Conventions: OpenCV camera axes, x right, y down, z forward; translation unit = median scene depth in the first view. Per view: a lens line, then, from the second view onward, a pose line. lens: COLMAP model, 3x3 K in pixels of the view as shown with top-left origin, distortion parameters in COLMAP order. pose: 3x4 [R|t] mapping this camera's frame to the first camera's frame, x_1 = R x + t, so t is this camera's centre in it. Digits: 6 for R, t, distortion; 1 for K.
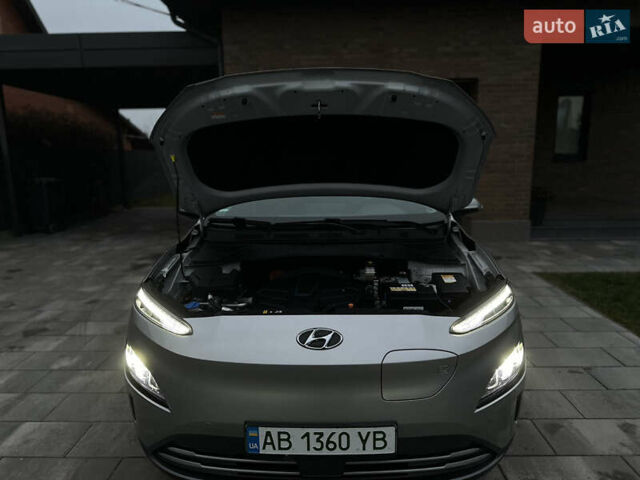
lens RADIAL K [[448.9, 0, 322.3], [0, 448.9, 239.9], [0, 0, 1]] dist [0.051564, -0.055701]
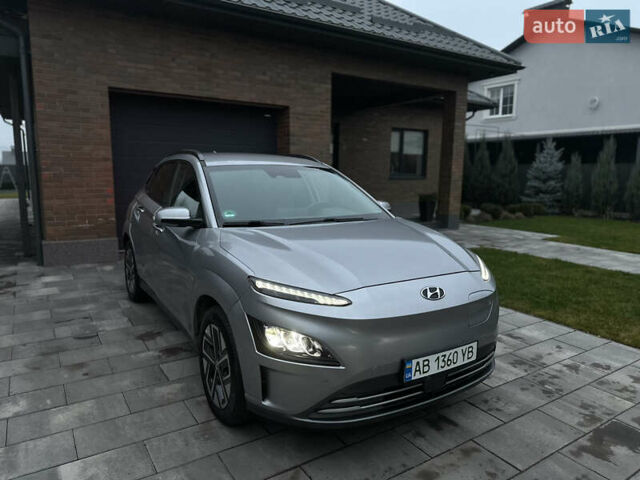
lens RADIAL K [[448.9, 0, 318.8], [0, 448.9, 238.9], [0, 0, 1]] dist [0.051564, -0.055701]
pose [[0.831094, -0.059797, 0.552908, -1.125170], [0.078808, 0.996833, -0.010651, 0.032195], [-0.550520, 0.052425, 0.833174, -0.022158]]
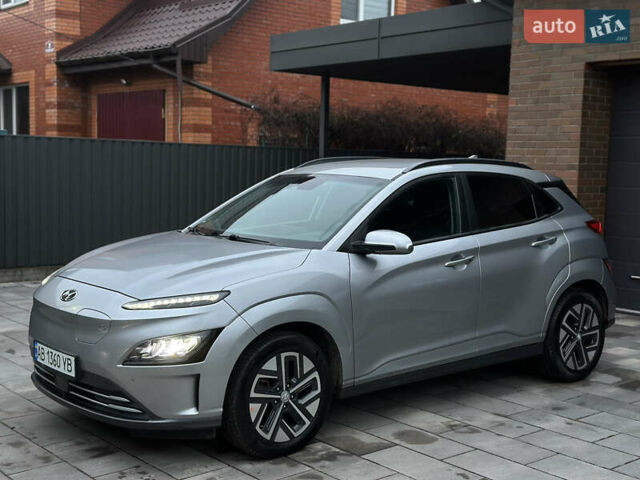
lens RADIAL K [[886.3, 0, 318.7], [0, 886.3, 237.9], [0, 0, 1]] dist [0.140723, 0.000000]
pose [[0.654790, 0.097028, -0.749557, 2.838025], [-0.170435, 0.985137, -0.021364, -0.049657], [0.736343, 0.141740, 0.661595, -0.419227]]
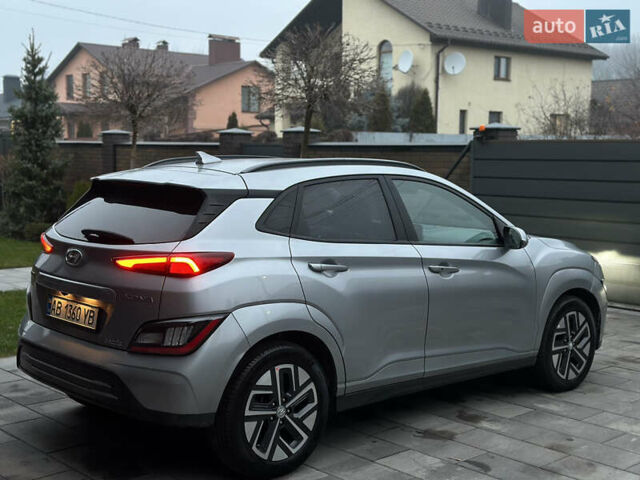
lens RADIAL K [[886.3, 0, 322.7], [0, 886.3, 242.7], [0, 0, 1]] dist [0.140723, 0.000000]
pose [[-0.702778, -0.068736, 0.708081, -2.541832], [0.130102, 0.966118, 0.222913, -1.007296], [-0.699412, 0.248781, -0.670023, 4.873957]]
